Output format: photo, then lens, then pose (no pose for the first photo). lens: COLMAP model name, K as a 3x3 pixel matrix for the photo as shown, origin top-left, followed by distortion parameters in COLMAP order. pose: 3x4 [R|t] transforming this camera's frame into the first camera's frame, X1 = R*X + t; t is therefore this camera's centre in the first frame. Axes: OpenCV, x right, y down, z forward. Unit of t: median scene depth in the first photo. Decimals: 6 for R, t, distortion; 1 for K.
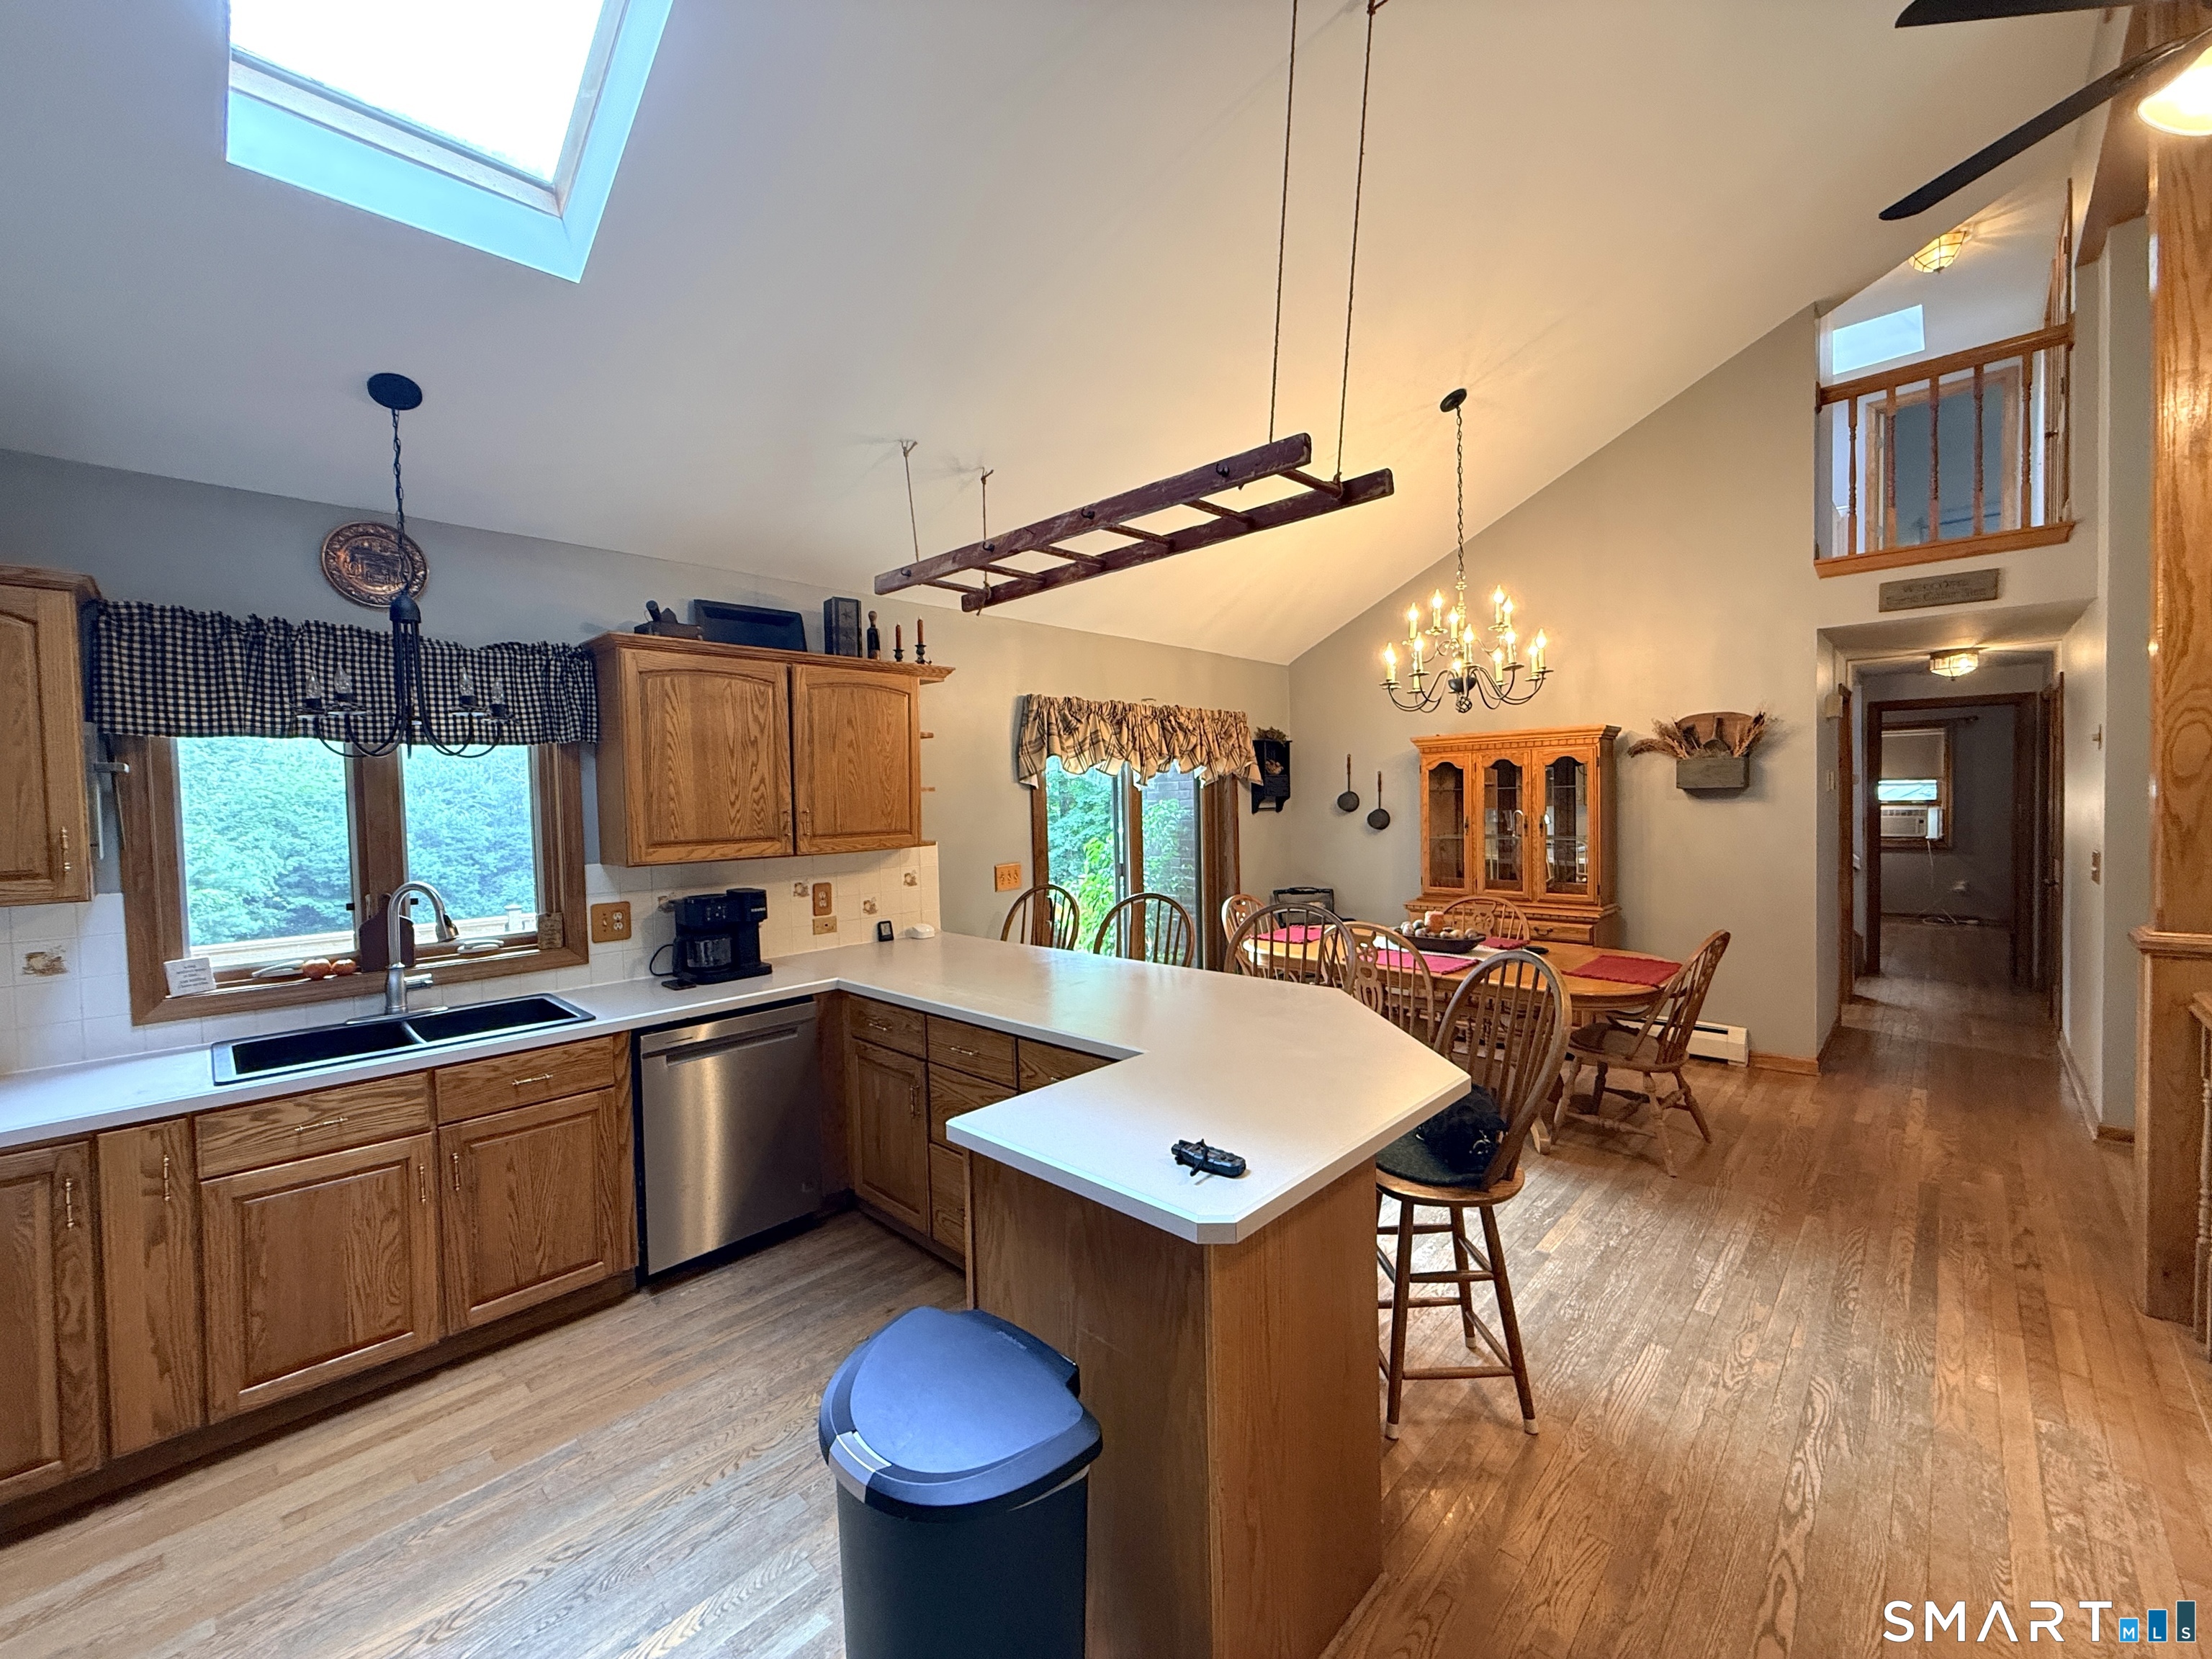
lens RADIAL K [[878.9, 0, 1100.9], [0, 878.9, 827.6], [0, 0, 1]] dist [0.001031, -0.000194]
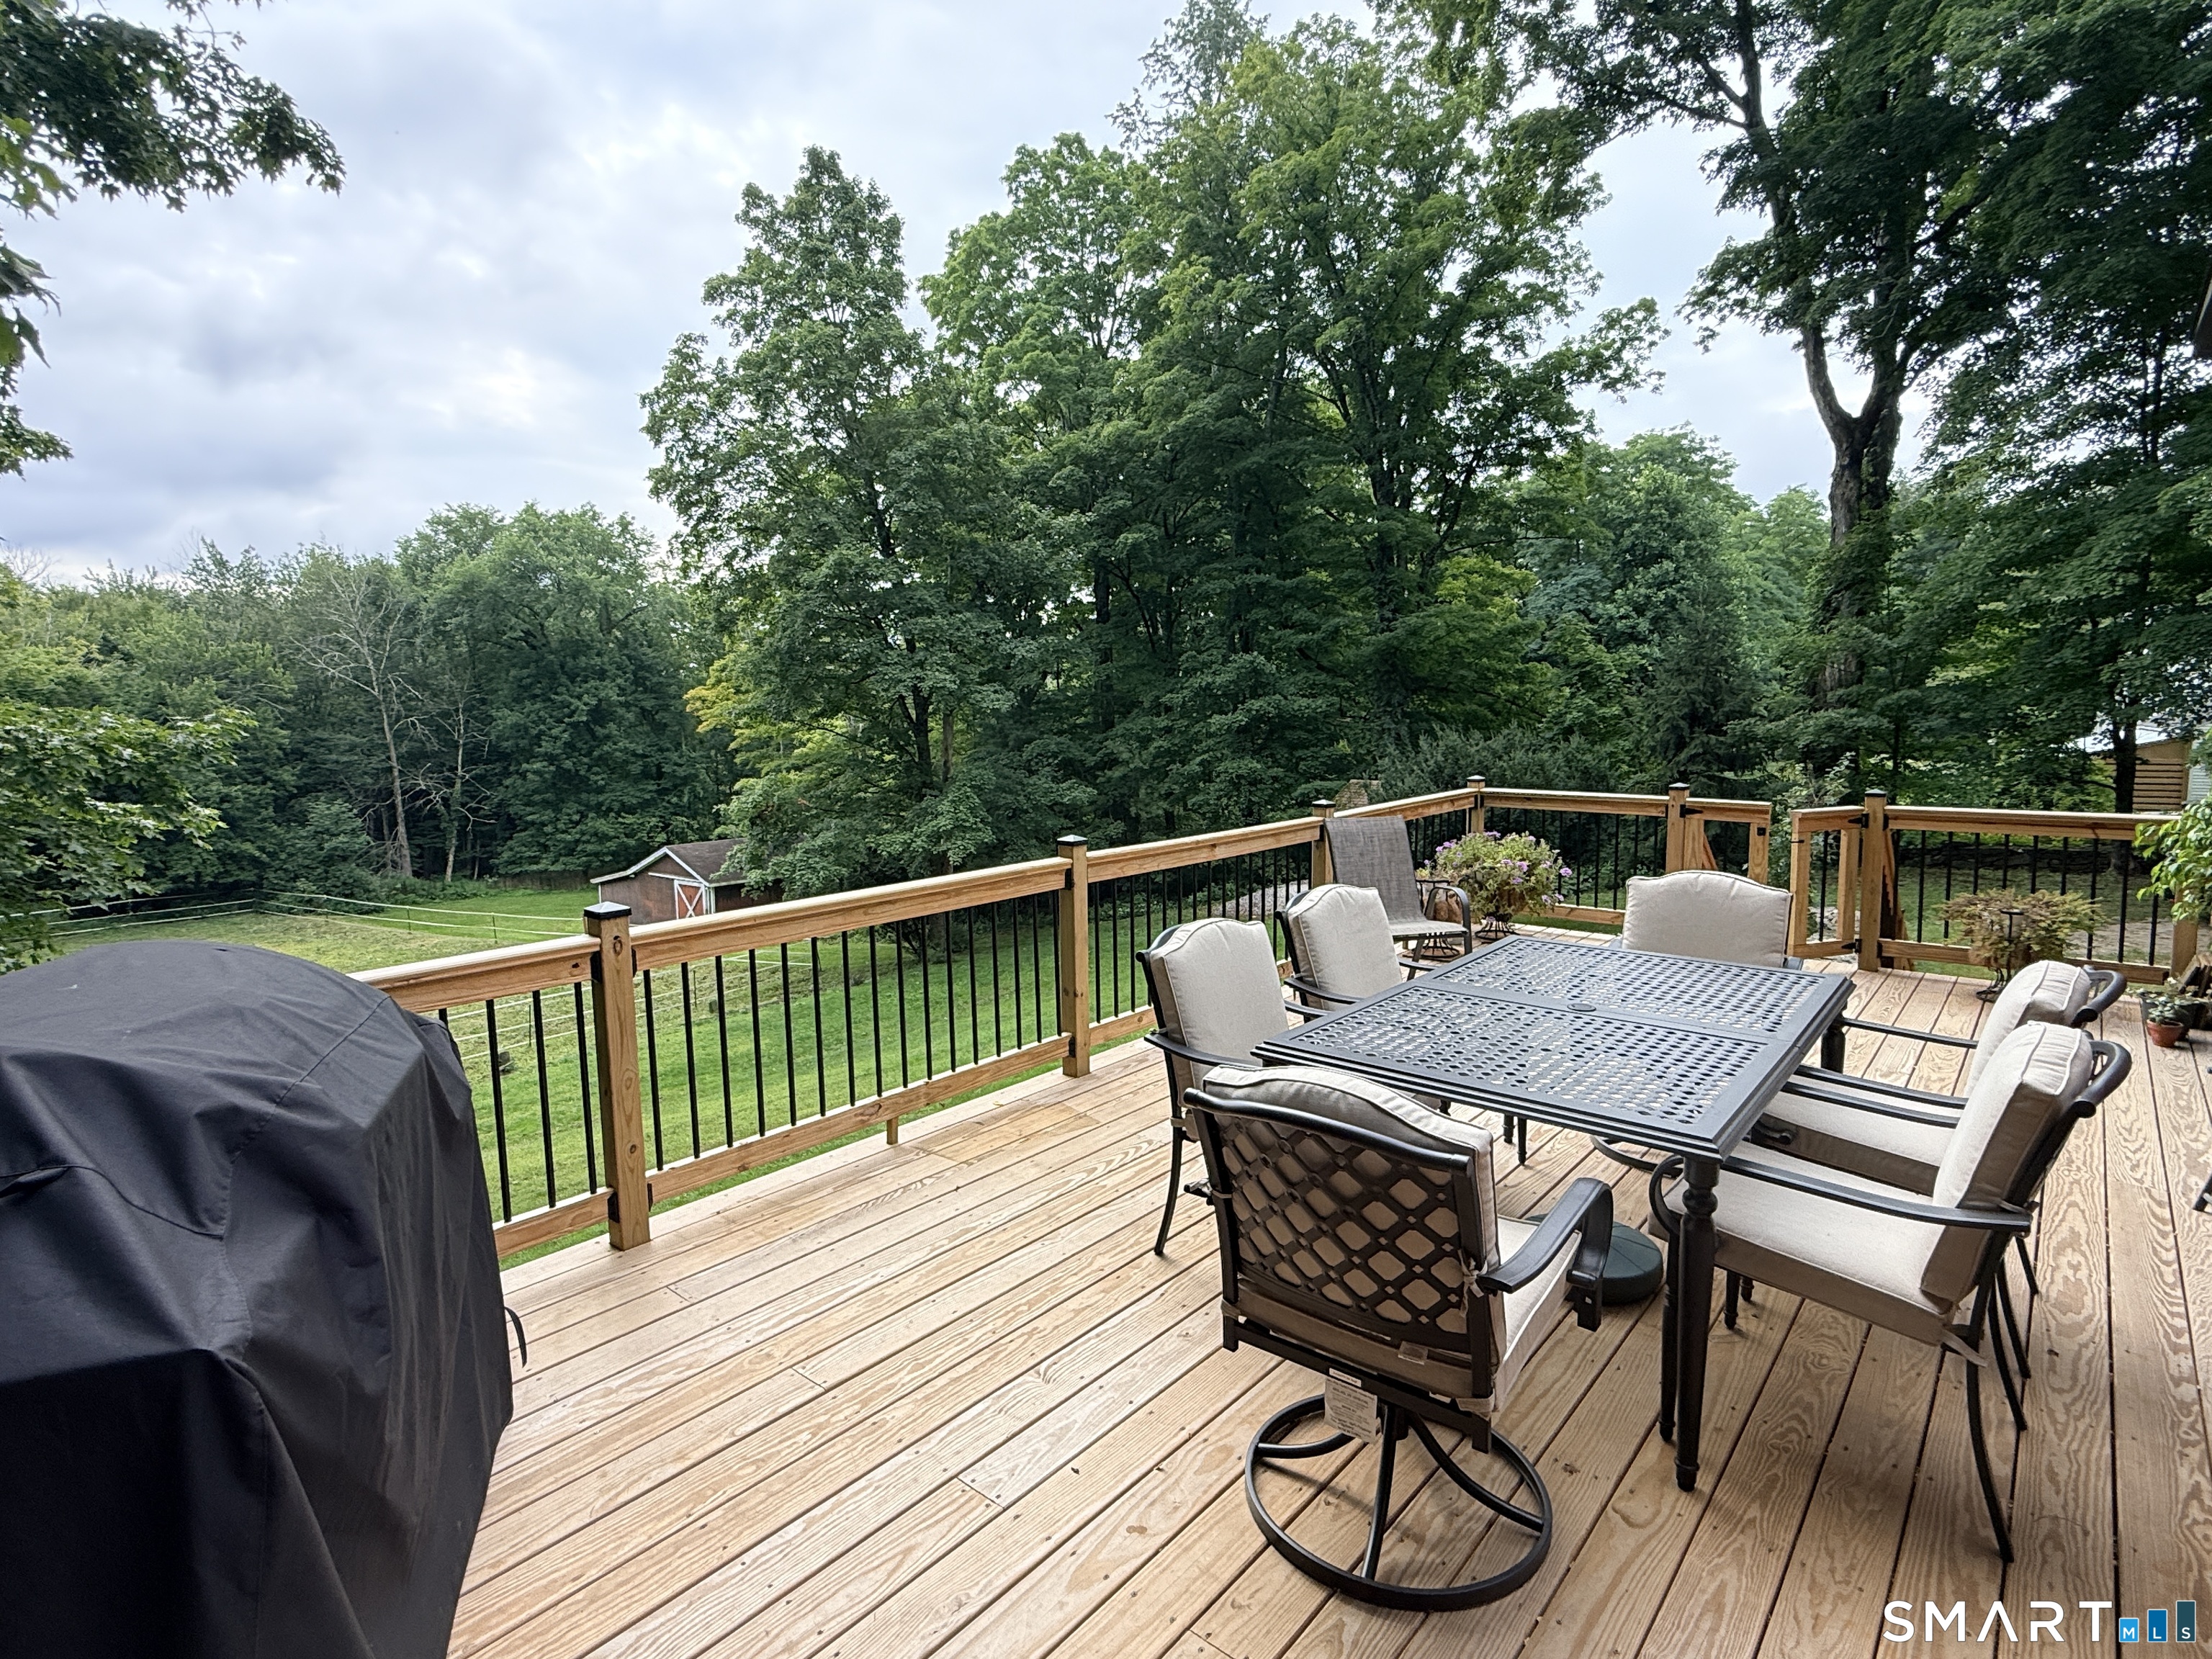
lens RADIAL K [[1134.4, 0, 1100.5], [0, 1134.4, 824.4], [0, 0, 1]] dist [0.005151, -0.001545]
pose [[0.998707, 0.004424, 0.050640, -1.231068], [-0.008101, 0.997325, 0.072638, 0.049583], [-0.050183, -0.072954, 0.996072, 0.557247]]
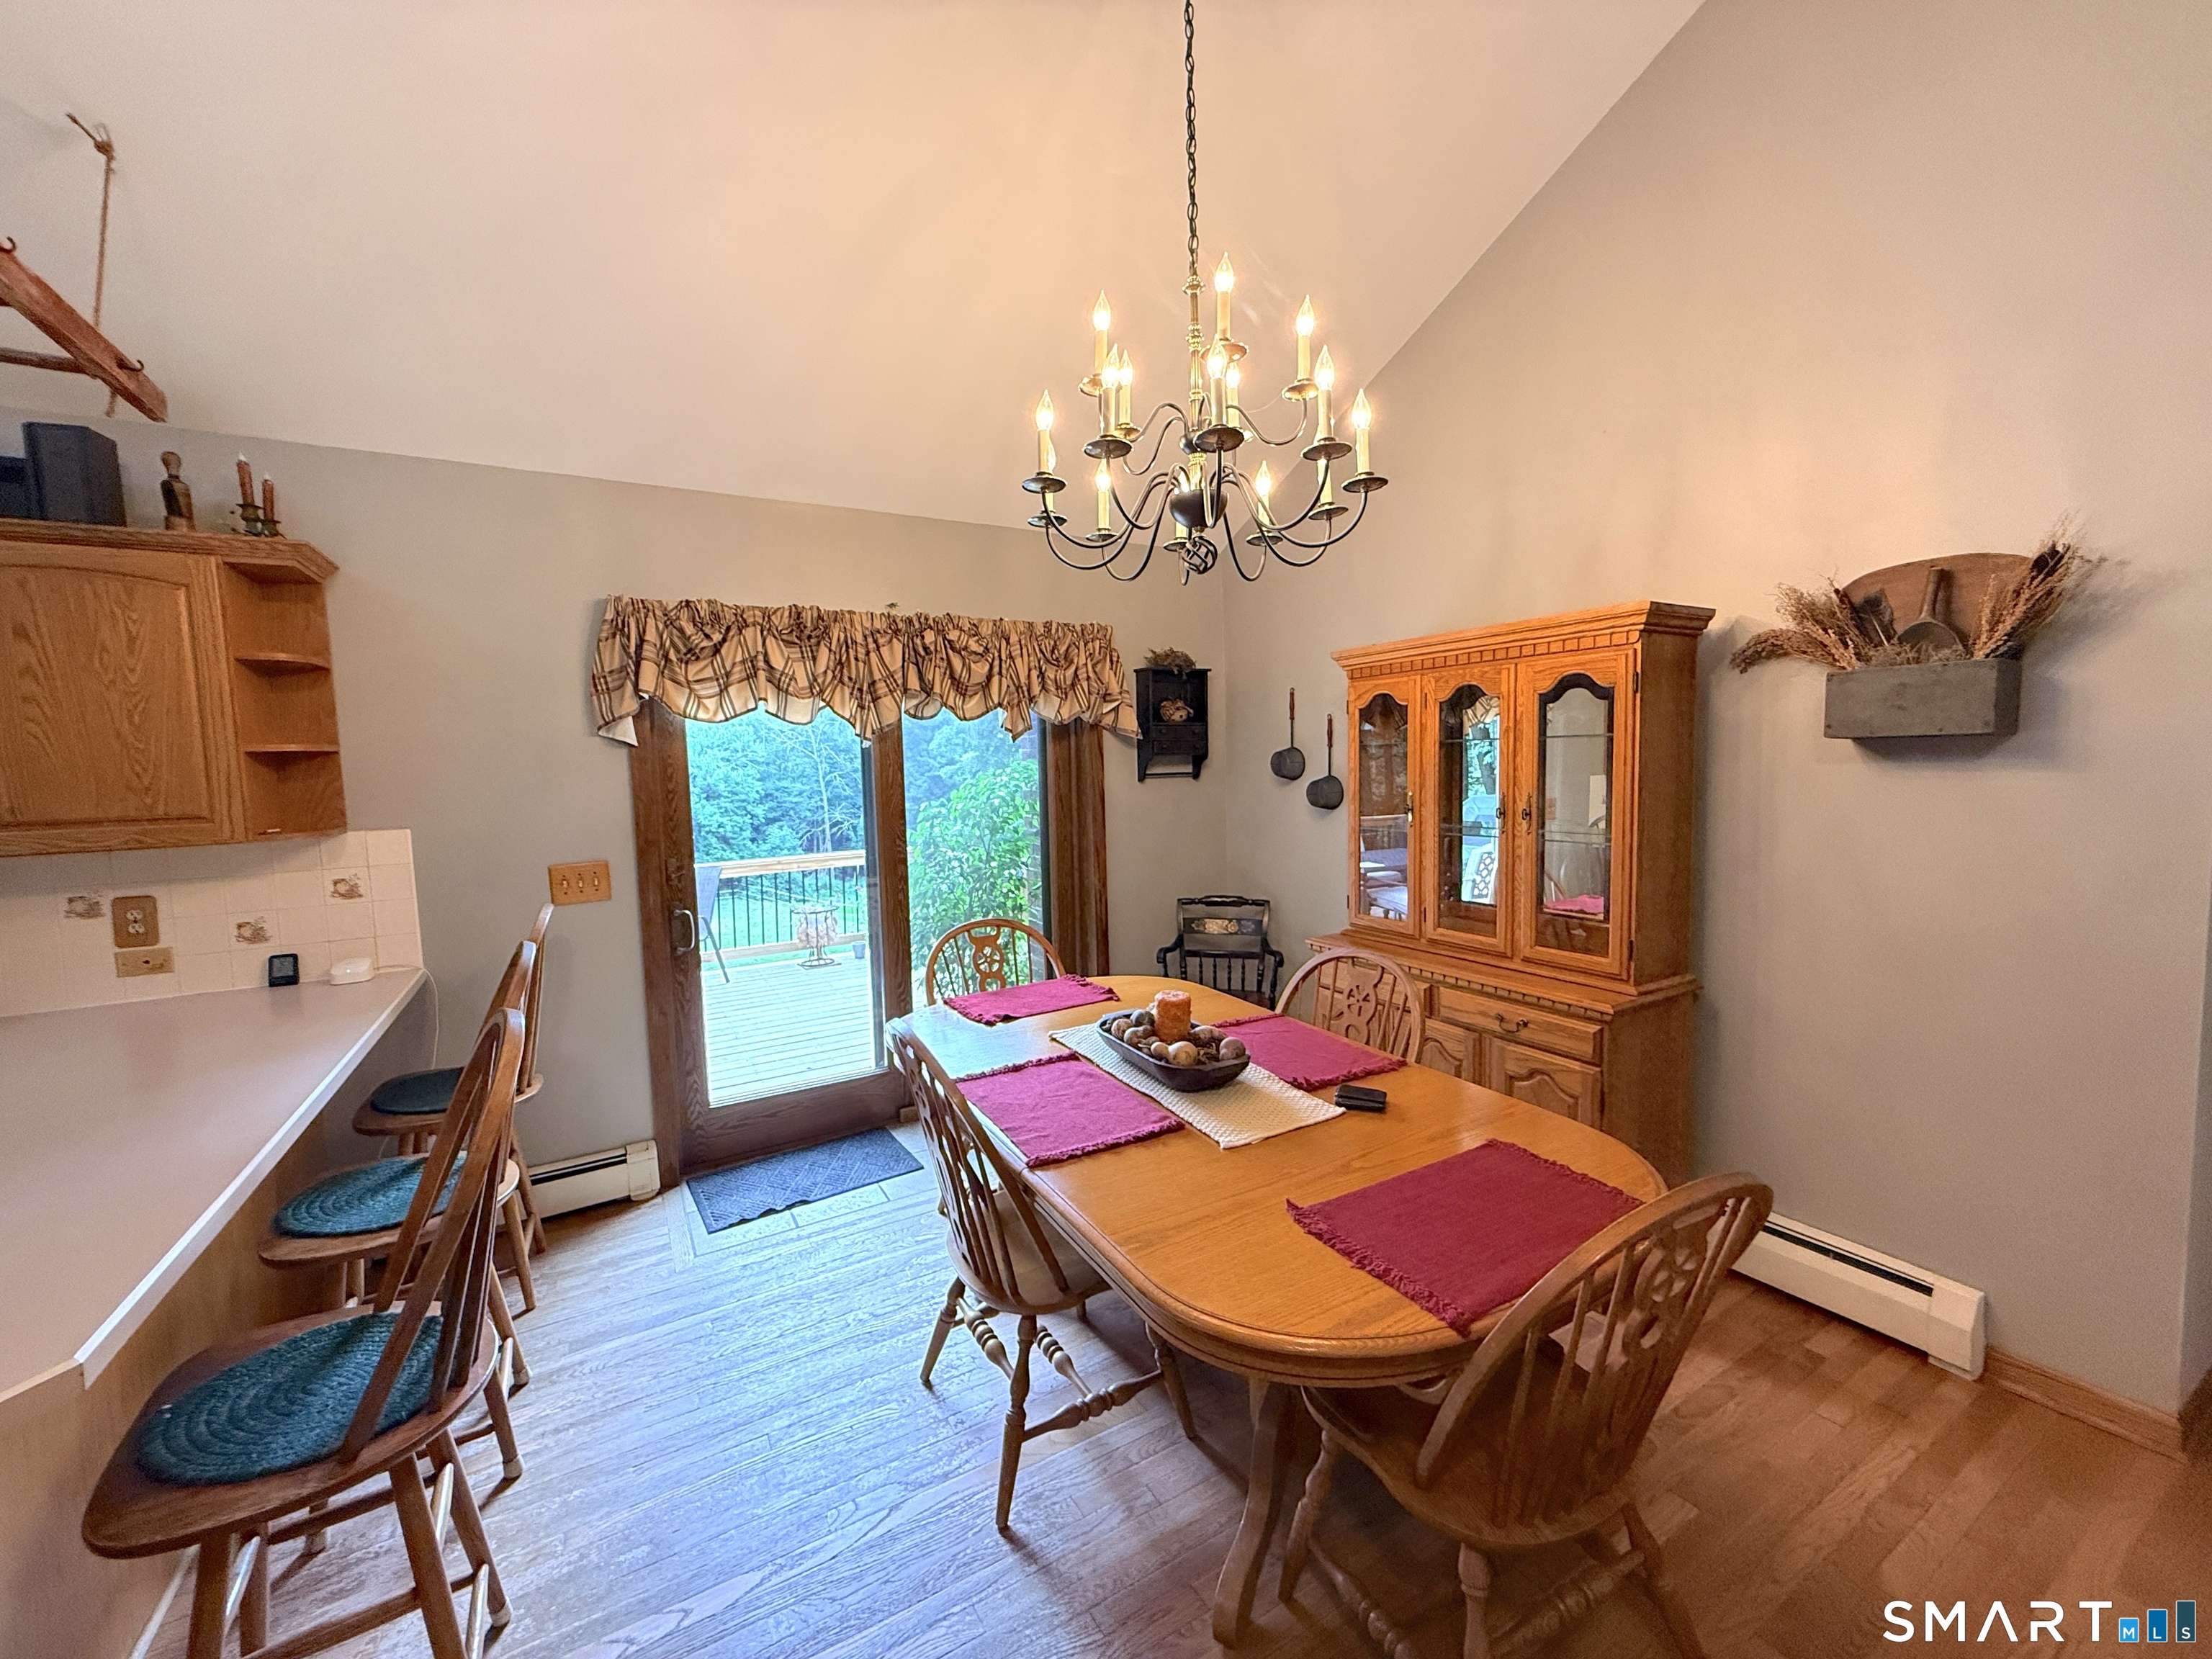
lens RADIAL K [[878.9, 0, 1100.5], [0, 878.9, 826.7], [0, 0, 1]] dist [0.001031, -0.000194]
pose [[0.962049, 0.020183, -0.272130, 0.538418], [-0.007203, 0.998792, 0.048612, -0.023347], [0.272782, -0.044807, 0.961032, 0.596087]]
